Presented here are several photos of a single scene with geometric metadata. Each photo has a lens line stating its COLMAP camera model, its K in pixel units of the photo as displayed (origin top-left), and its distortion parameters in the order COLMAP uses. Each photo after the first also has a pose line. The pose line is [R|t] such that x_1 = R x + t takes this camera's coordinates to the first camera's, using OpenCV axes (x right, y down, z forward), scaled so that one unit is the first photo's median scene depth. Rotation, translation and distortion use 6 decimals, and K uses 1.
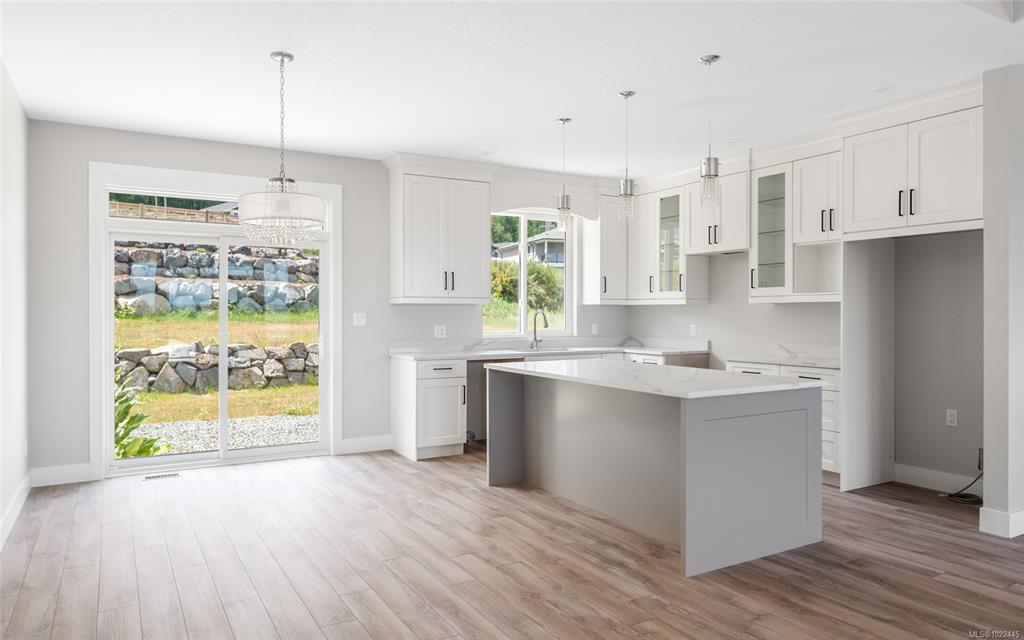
lens RADIAL K [[683.2, 0, 518.8], [0, 683.2, 316.9], [0, 0, 1]] dist [-0.005905, 0.000349]
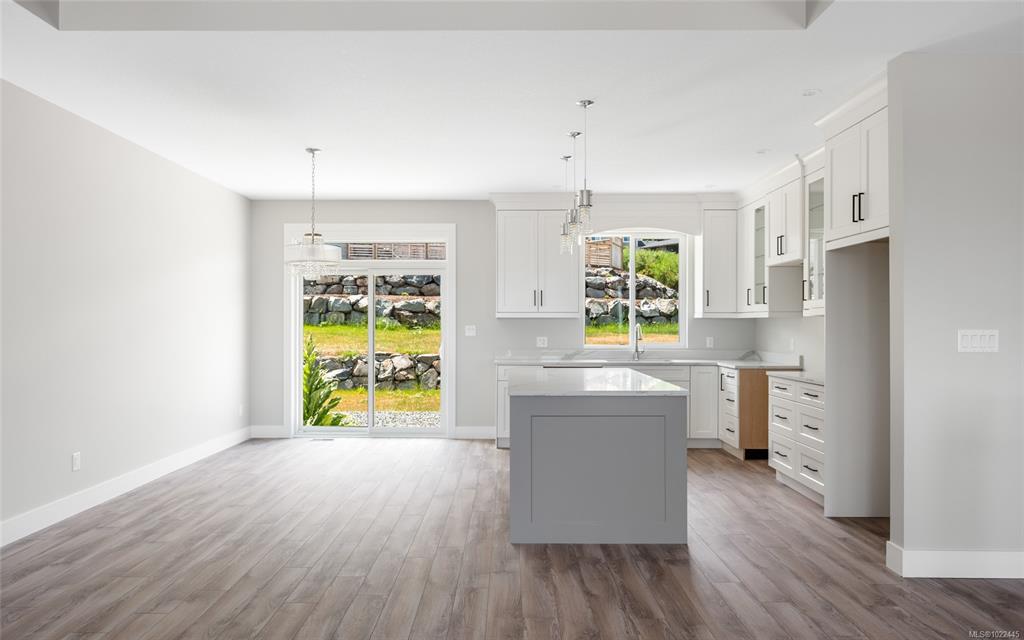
lens RADIAL K [[689.4, 0, 512.0], [0, 689.4, 320.0], [0, 0, 1]] dist [-0.006879, -0.001671]
pose [[0.858230, -0.001997, -0.513261, 0.466260], [-0.005974, 0.999886, -0.013880, 0.001020], [0.513230, 0.014978, 0.858121, -0.029944]]
